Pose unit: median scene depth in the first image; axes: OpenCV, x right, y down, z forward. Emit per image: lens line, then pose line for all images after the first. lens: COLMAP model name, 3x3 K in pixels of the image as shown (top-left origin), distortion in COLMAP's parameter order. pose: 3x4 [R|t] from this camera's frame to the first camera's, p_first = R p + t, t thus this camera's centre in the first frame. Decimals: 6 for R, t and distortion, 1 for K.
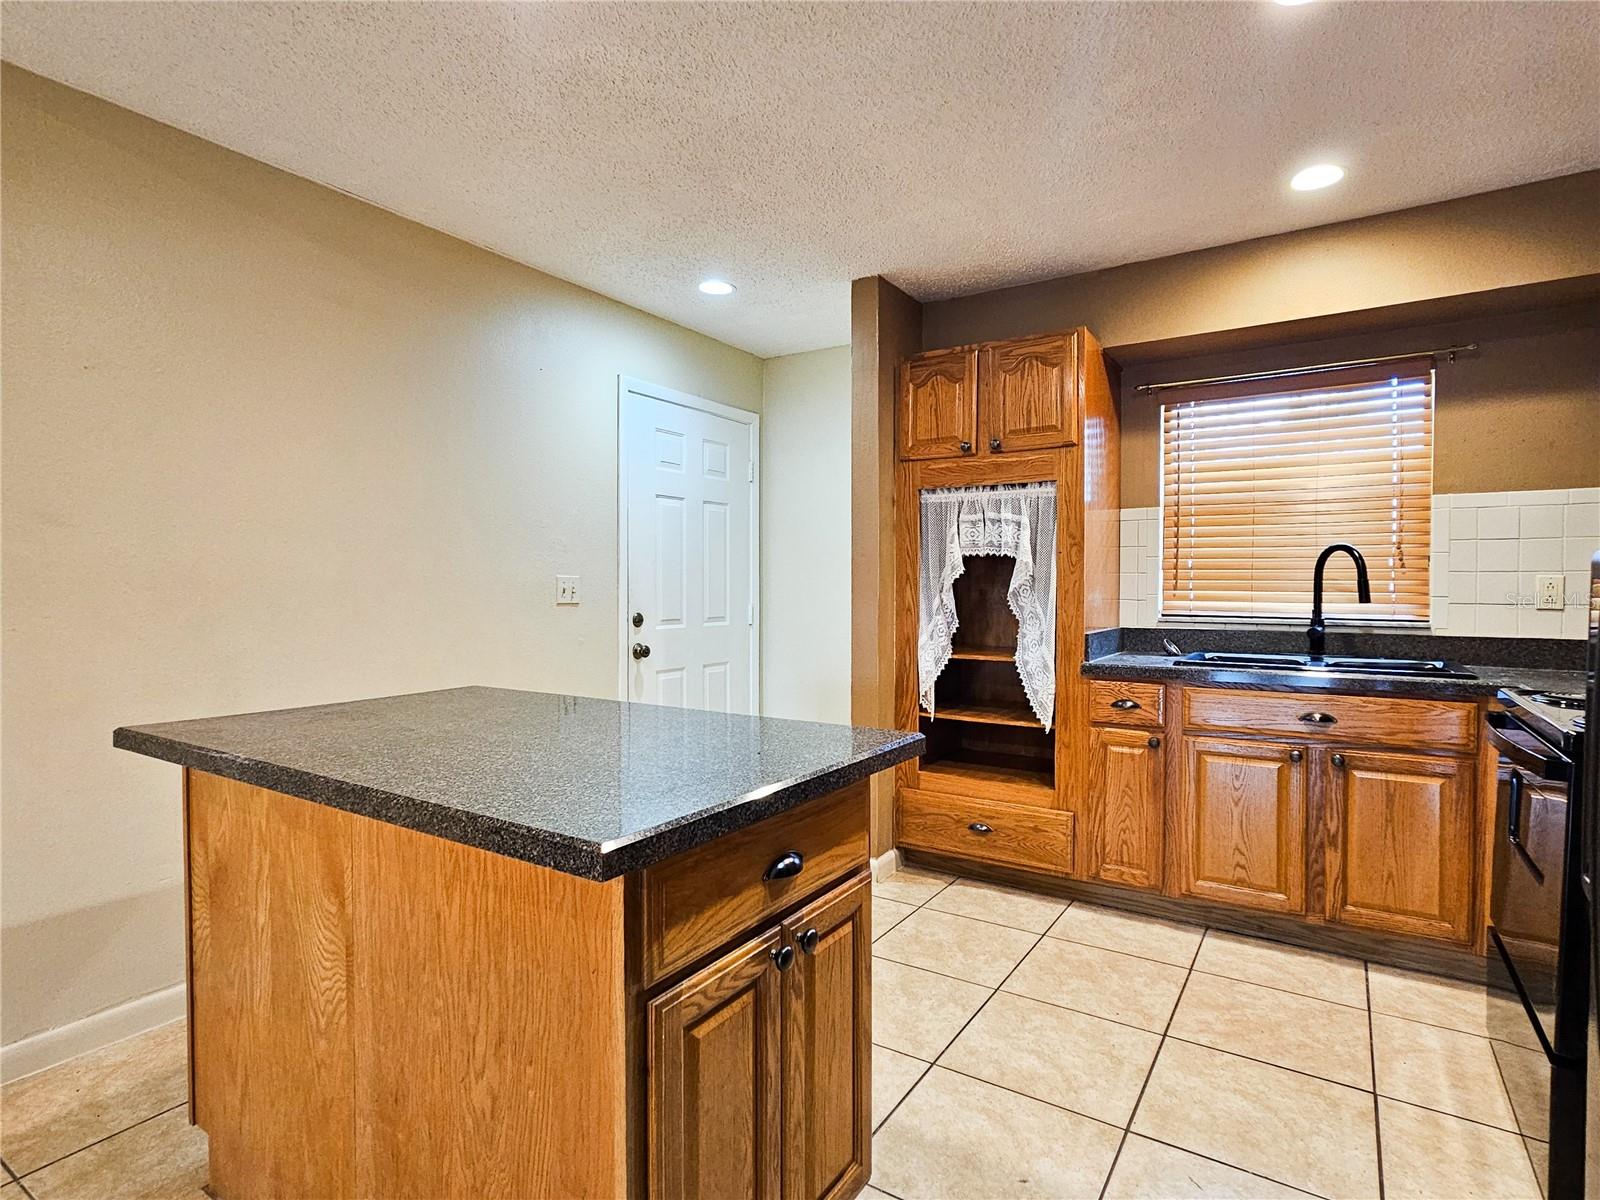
lens RADIAL K [[832.6, 0, 808.0], [0, 832.6, 602.3], [0, 0, 1]] dist [-0.003960, 0.003043]
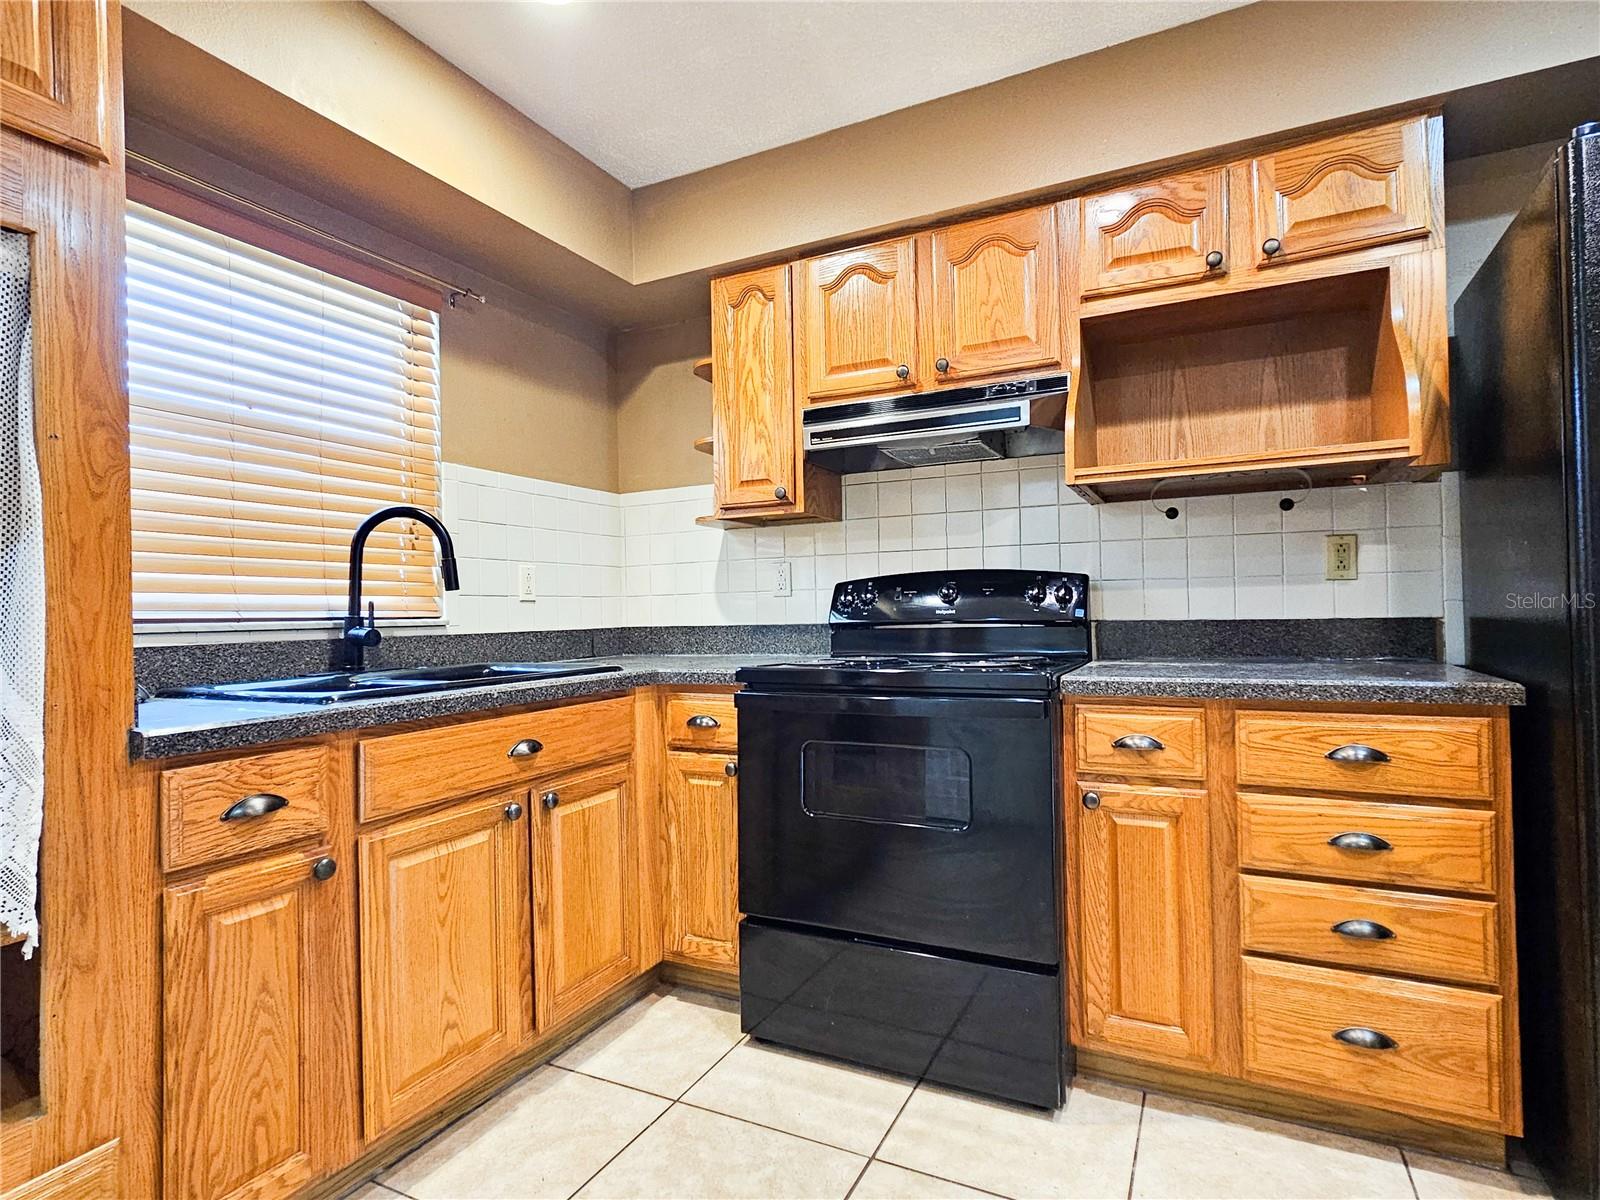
lens RADIAL K [[832.6, 0, 796.5], [0, 832.6, 601.6], [0, 0, 1]] dist [-0.003960, 0.003043]
pose [[-0.107662, 0.012150, 0.994113, -0.087178], [0.040107, 0.999164, -0.007869, 0.026616], [-0.993378, 0.039024, -0.108060, 0.715144]]
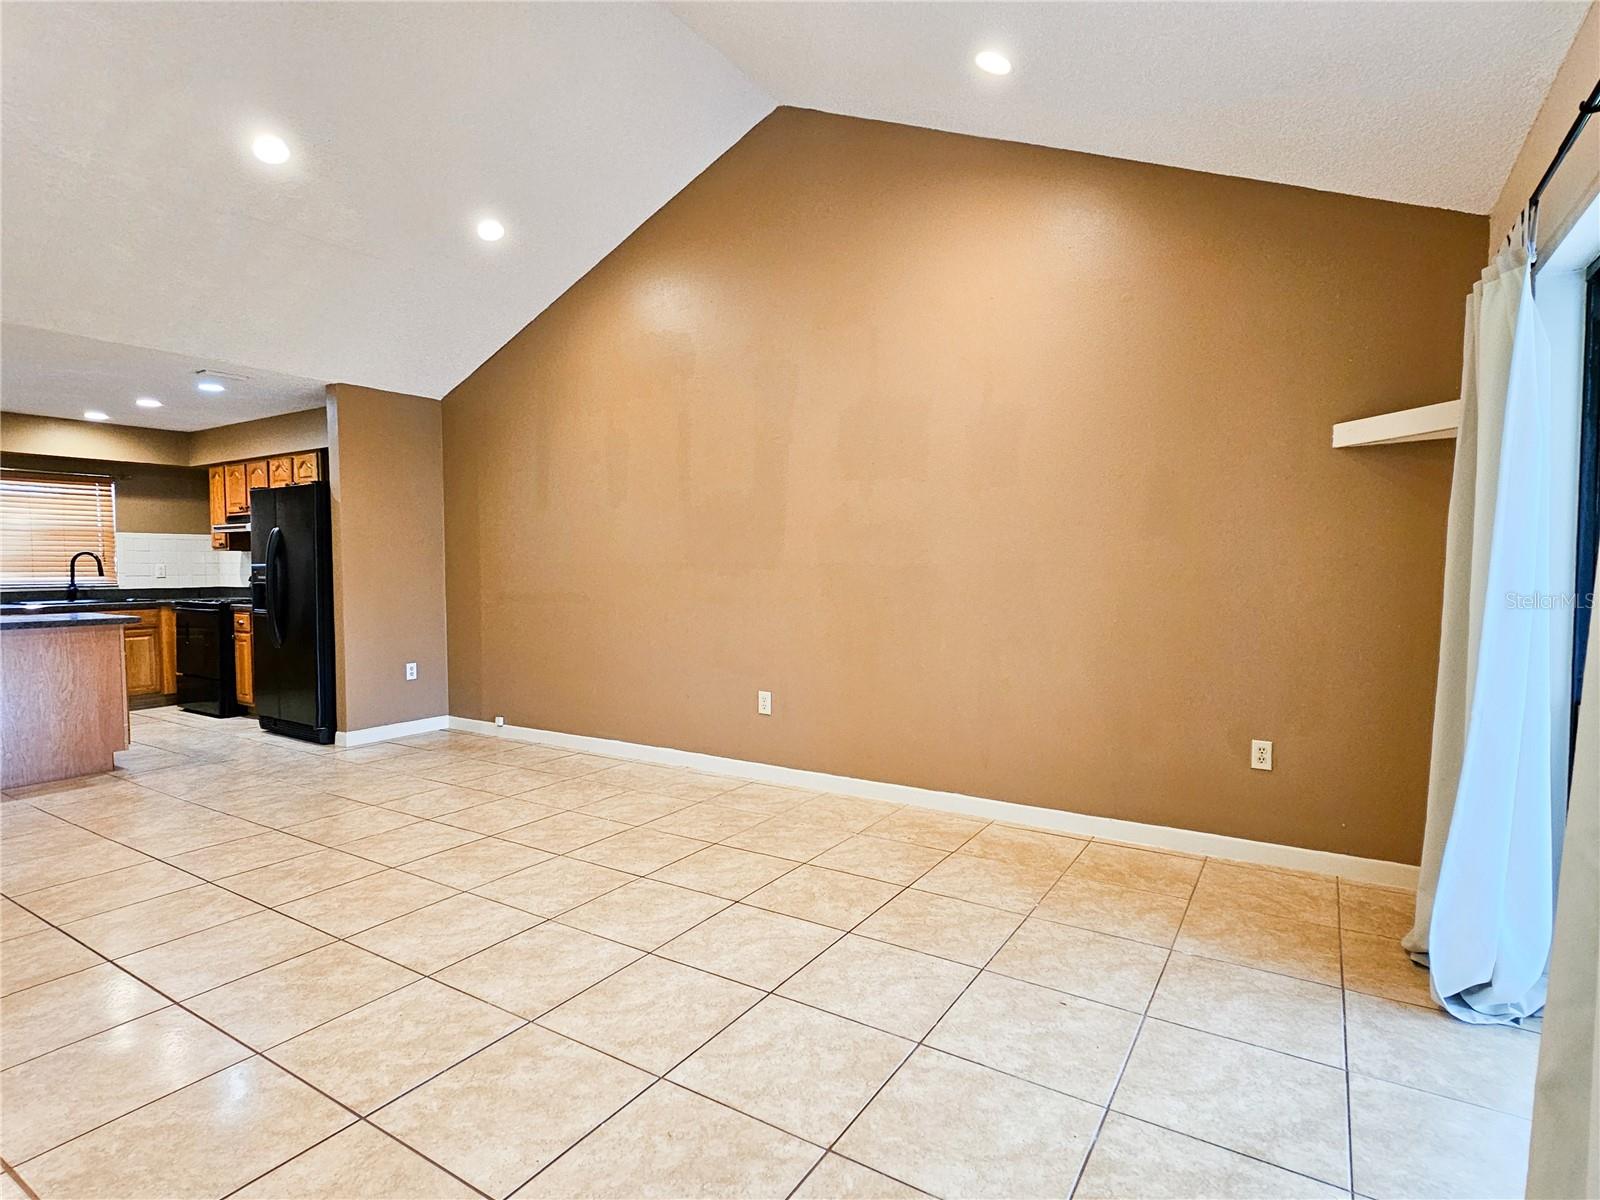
lens RADIAL K [[832.6, 0, 796.2], [0, 832.6, 601.3], [0, 0, 1]] dist [-0.003960, 0.003043]
pose [[-0.004475, -0.046710, 0.998898, -1.667007], [0.024879, 0.998594, 0.046808, 0.010328], [-0.999680, 0.025061, -0.003307, -0.969637]]
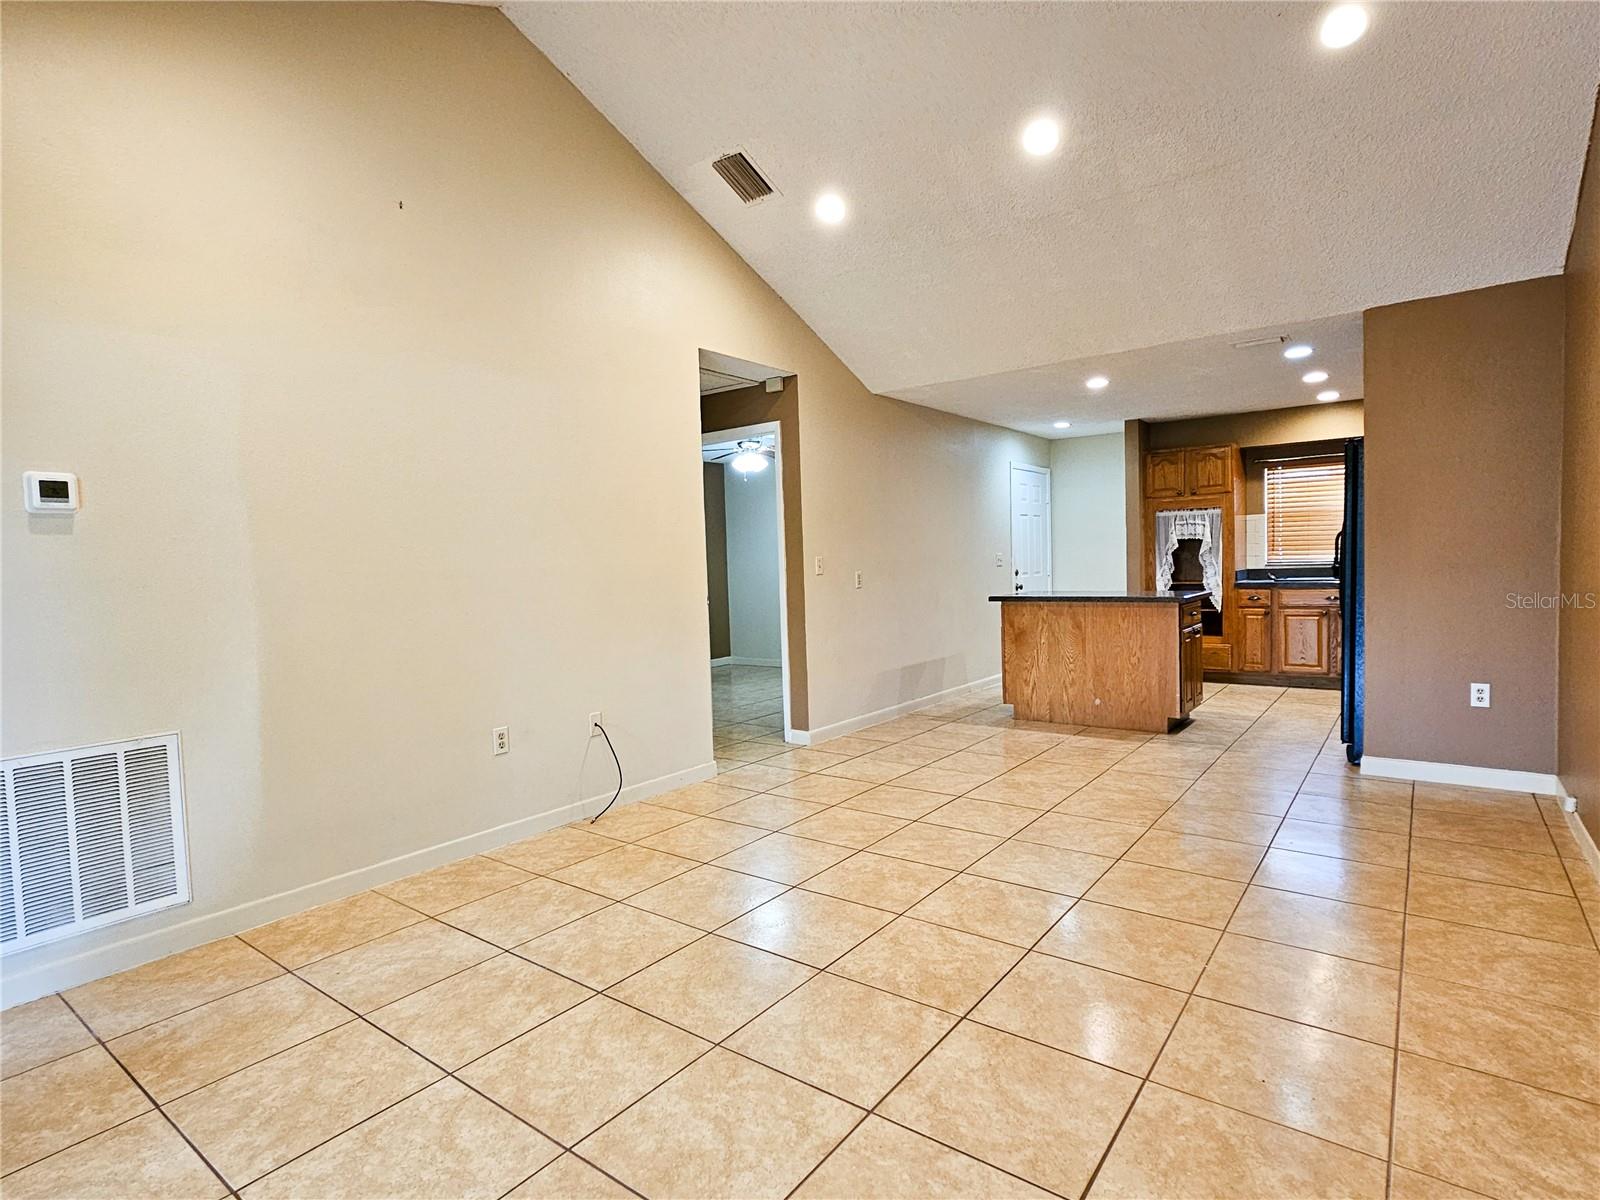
lens RADIAL K [[832.6, 0, 803.7], [0, 832.6, 604.5], [0, 0, 1]] dist [-0.003960, 0.003043]
pose [[0.996540, -0.027848, -0.078305, -0.713346], [0.030374, 0.999050, 0.031260, 0.022483], [0.077360, -0.033530, 0.996439, -1.472377]]
